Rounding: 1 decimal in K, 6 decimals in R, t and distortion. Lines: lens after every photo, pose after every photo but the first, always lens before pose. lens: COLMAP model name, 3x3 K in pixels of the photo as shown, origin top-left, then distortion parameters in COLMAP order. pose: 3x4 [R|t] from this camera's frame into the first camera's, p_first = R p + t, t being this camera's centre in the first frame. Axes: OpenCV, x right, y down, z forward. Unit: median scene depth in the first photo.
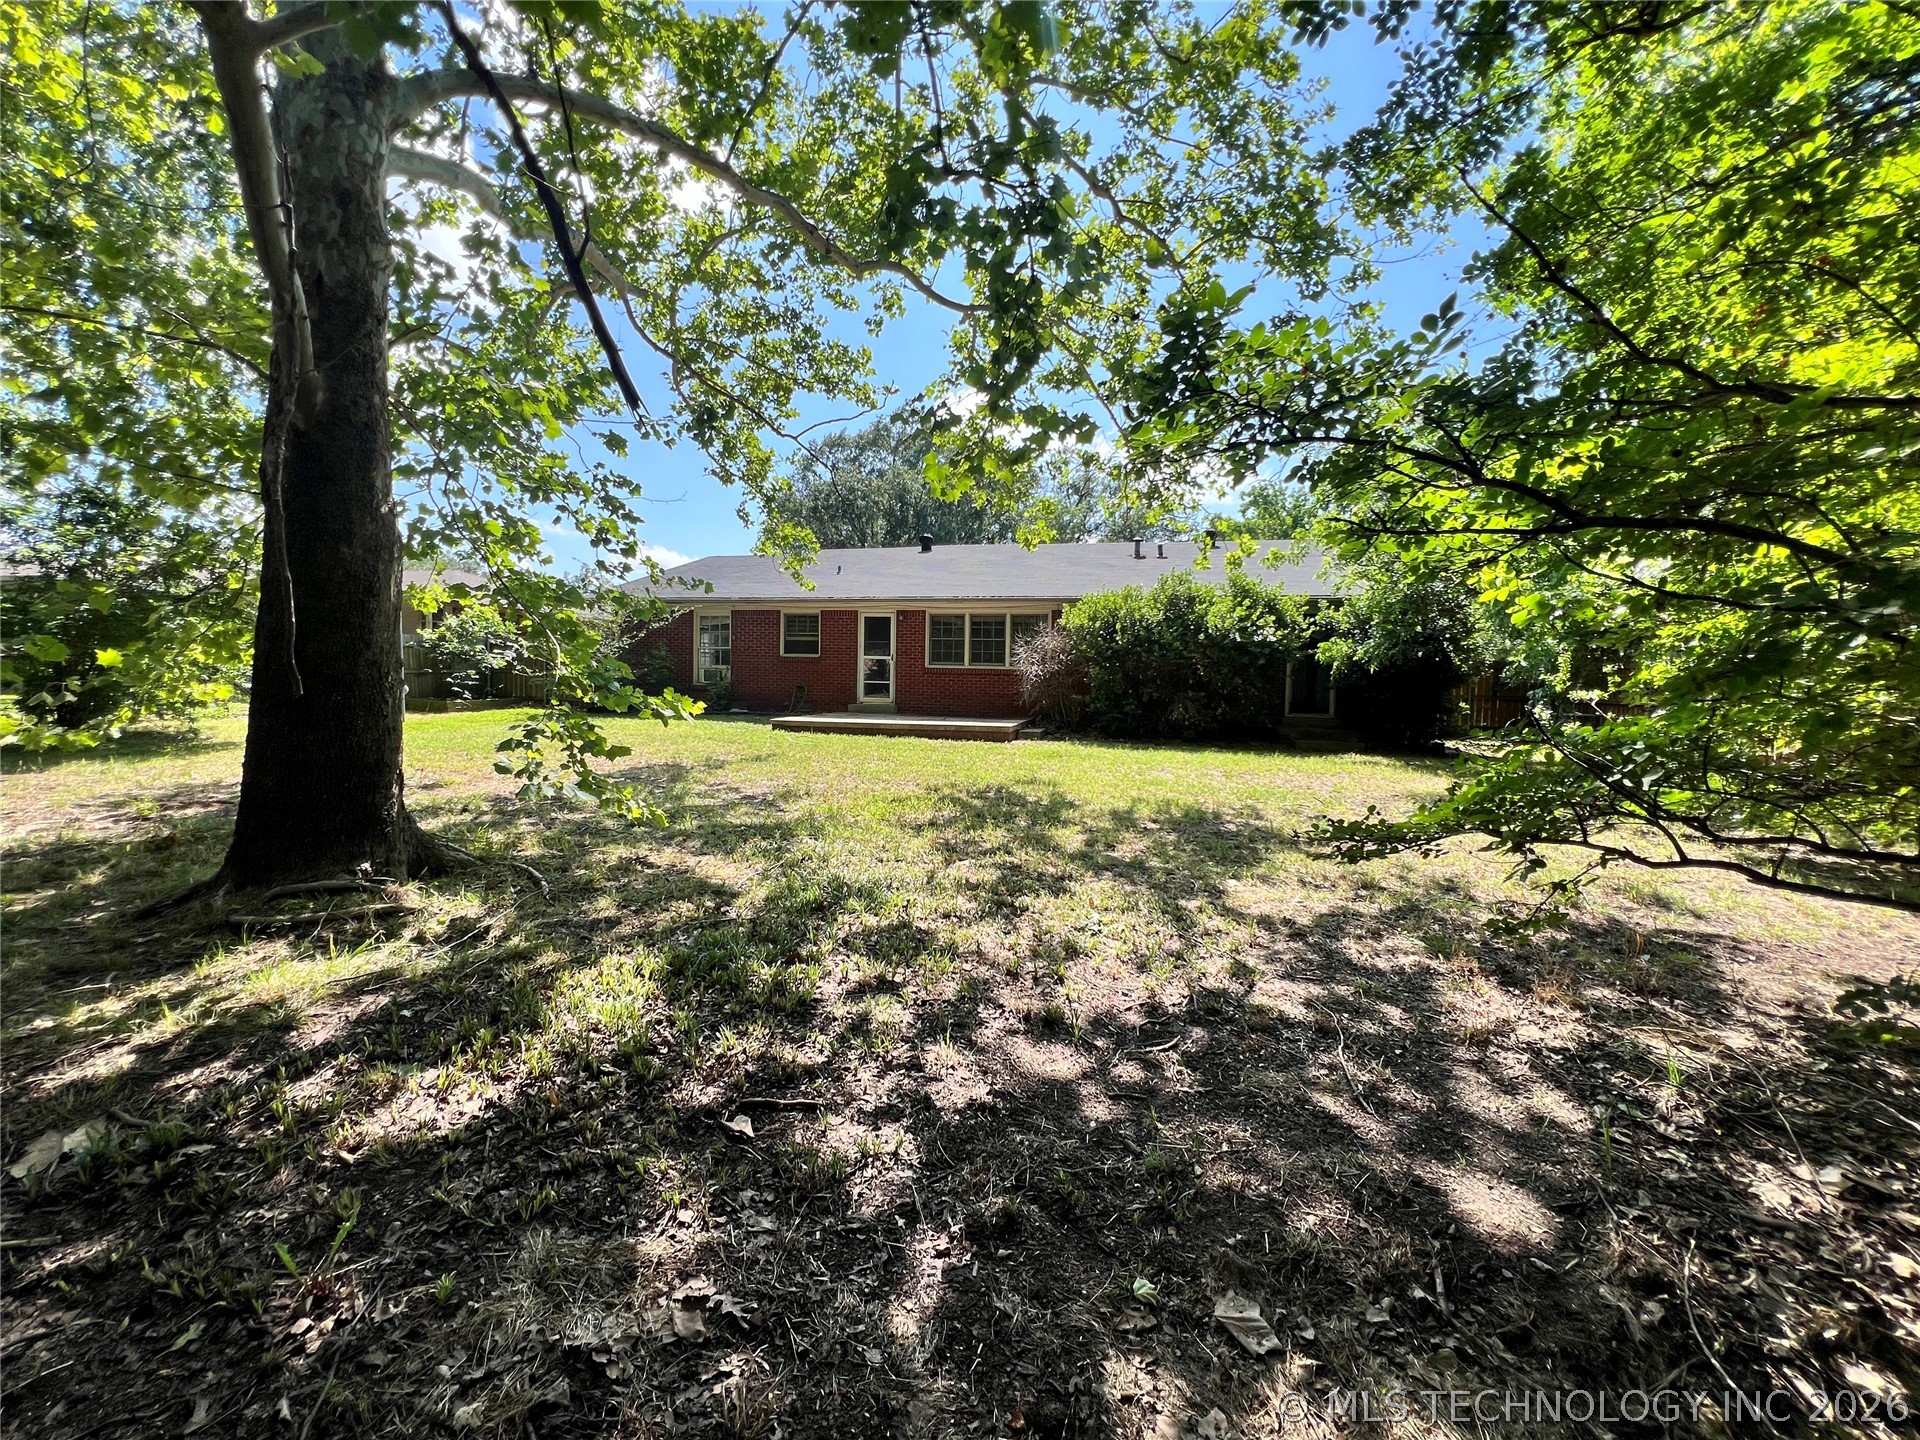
lens RADIAL K [[770.9, 0, 960.0], [0, 770.9, 720.0], [0, 0, 1]] dist [0.001118, 0.000146]
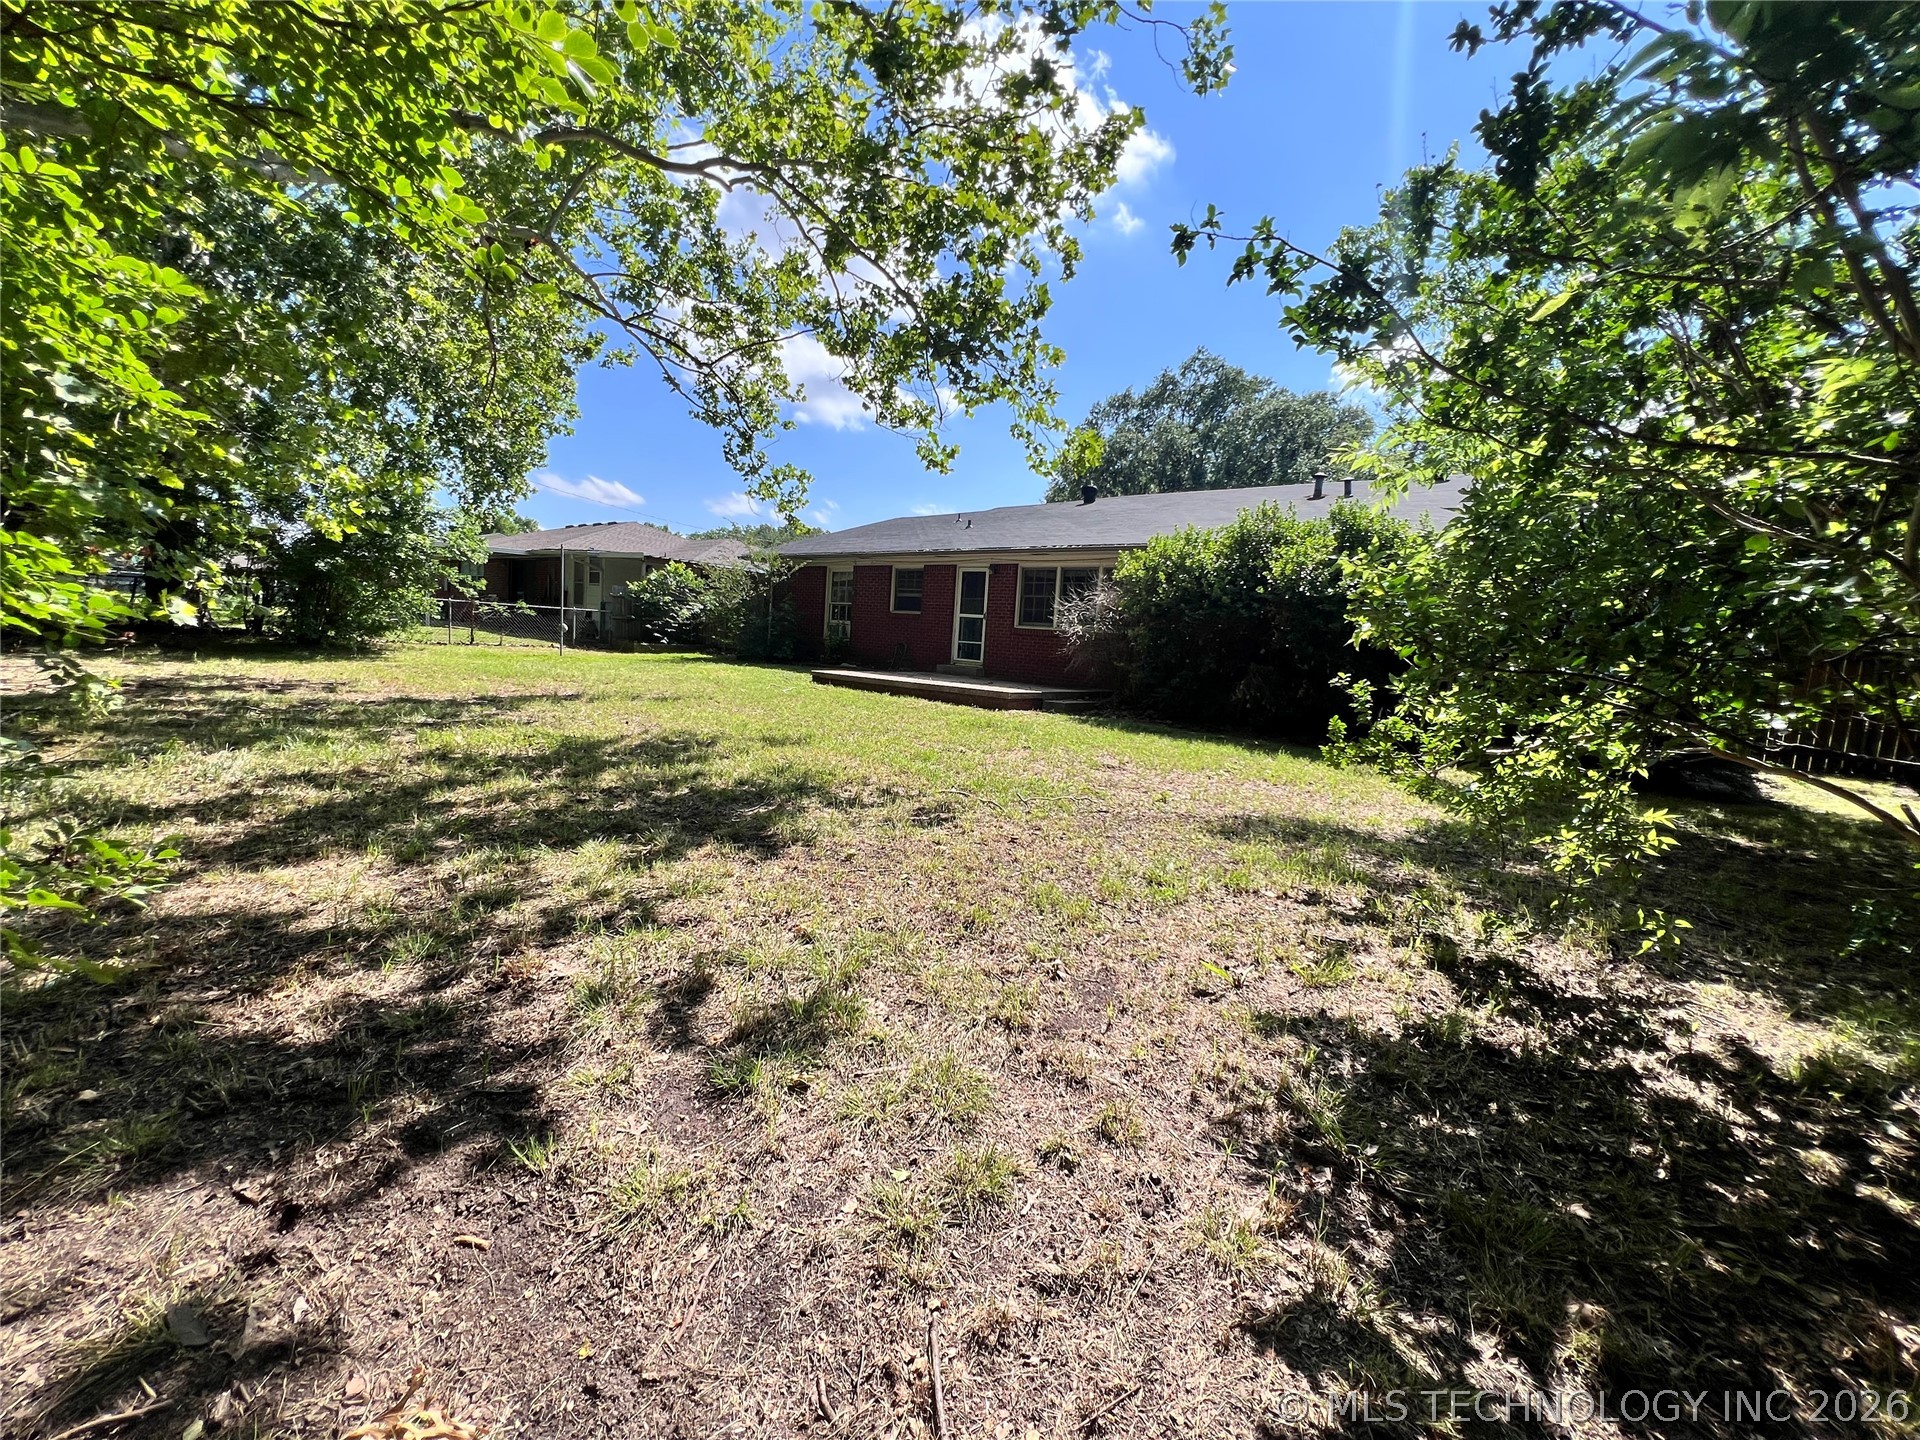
lens RADIAL K [[773.6, 0, 957.3], [0, 773.6, 712.5], [0, 0, 1]] dist [-0.000740, 0.000595]
pose [[0.896403, 0.080209, -0.435923, 0.349970], [-0.071912, 0.996778, 0.035530, 0.004169], [0.437368, -0.000501, 0.899282, 0.184789]]
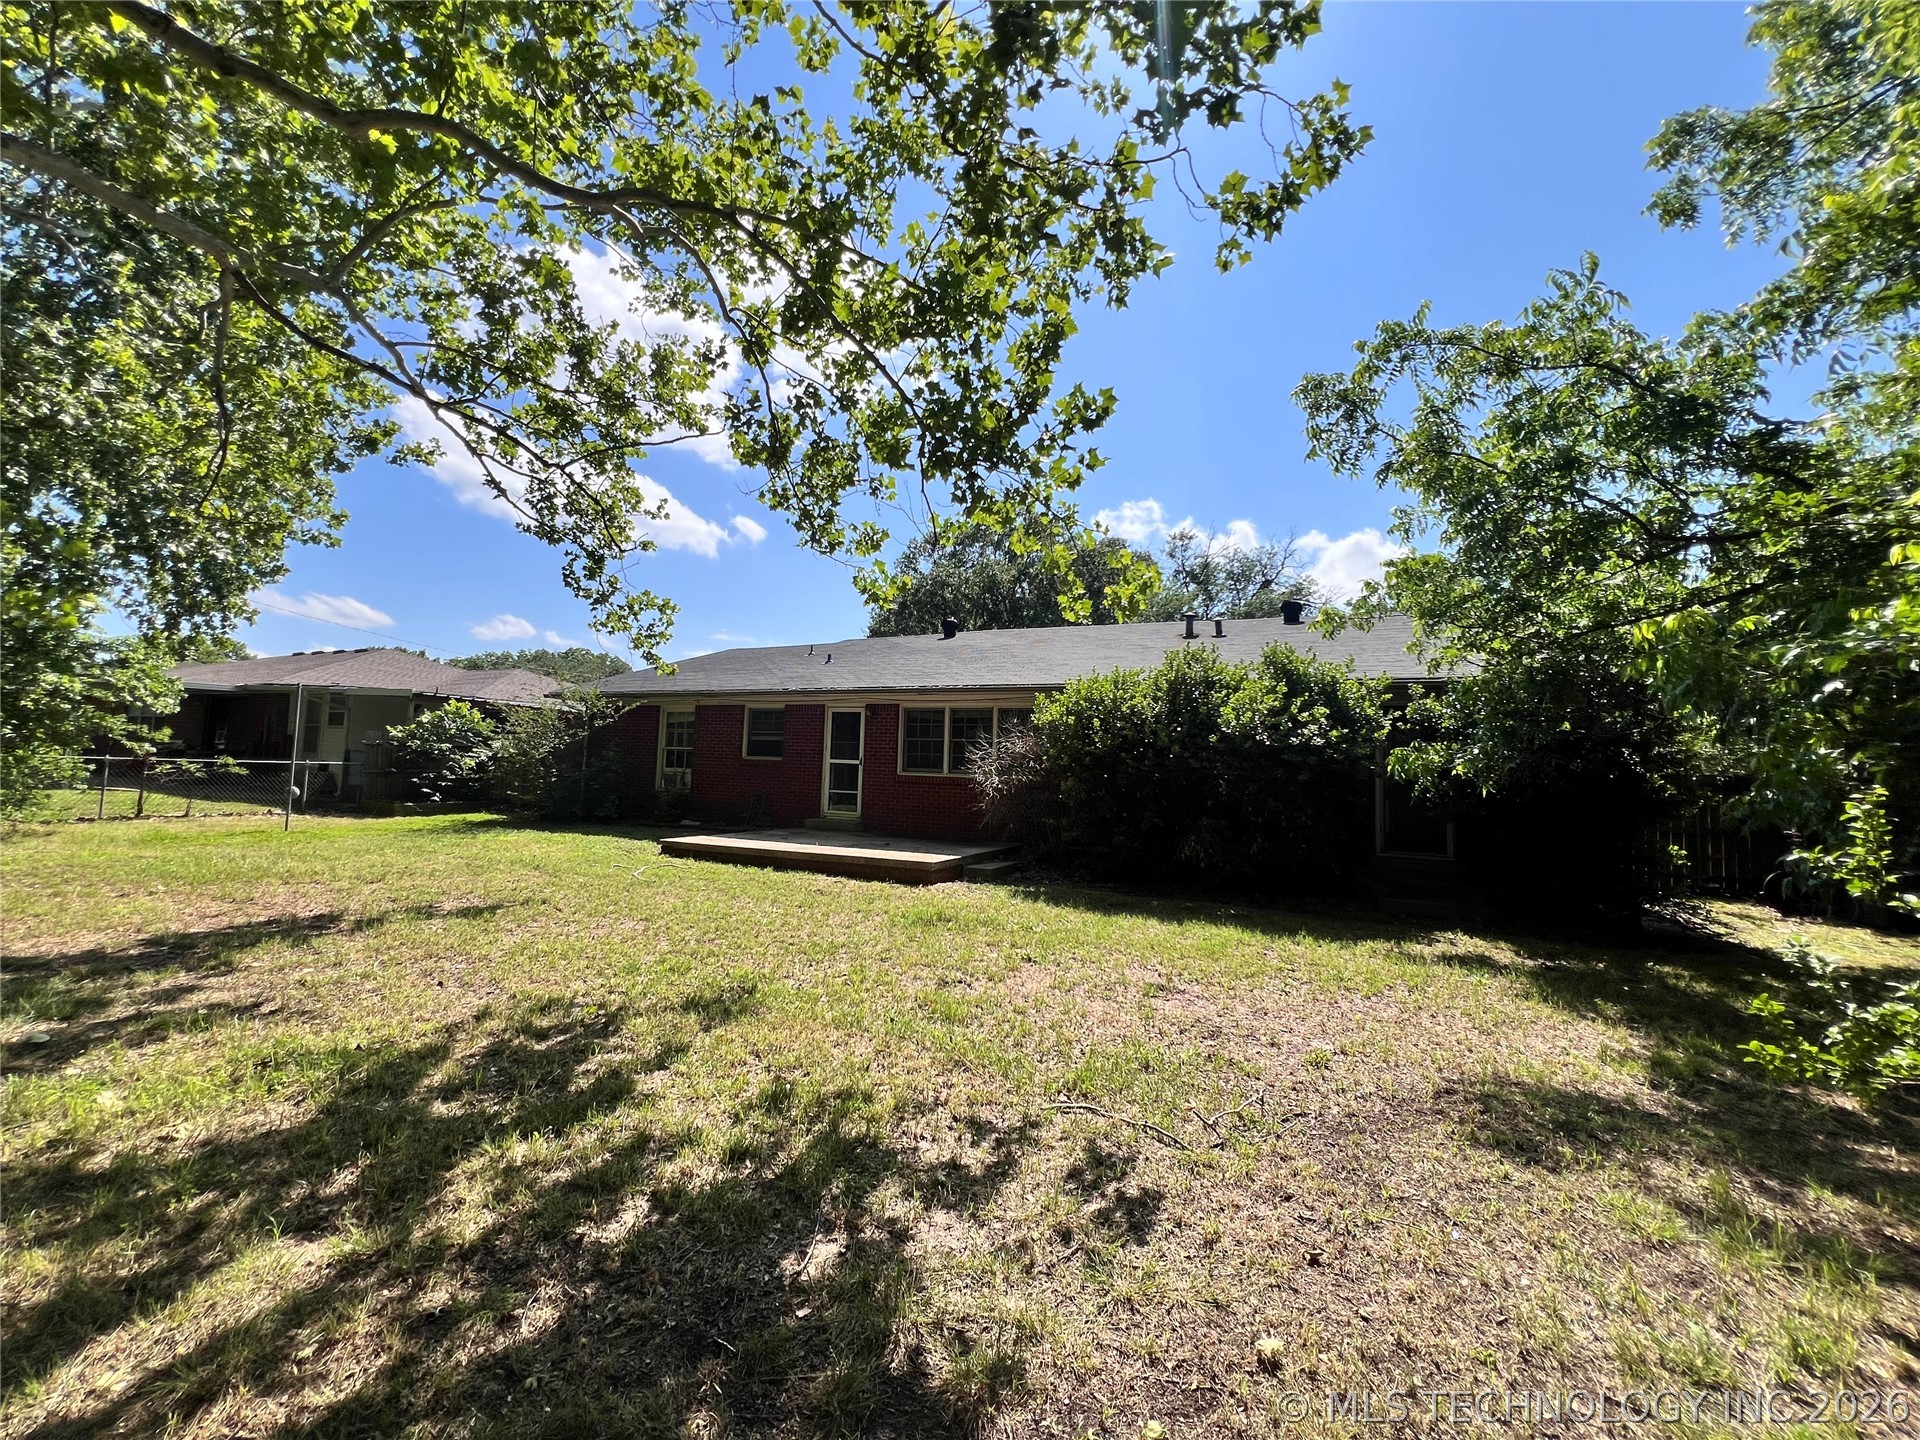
lens RADIAL K [[773.6, 0, 957.3], [0, 773.6, 712.5], [0, 0, 1]] dist [-0.000740, 0.000595]
pose [[0.979742, -0.002206, -0.200252, 0.208025], [-0.025396, 0.990497, -0.135166, -0.029392], [0.198648, 0.137513, 0.970376, 0.263732]]
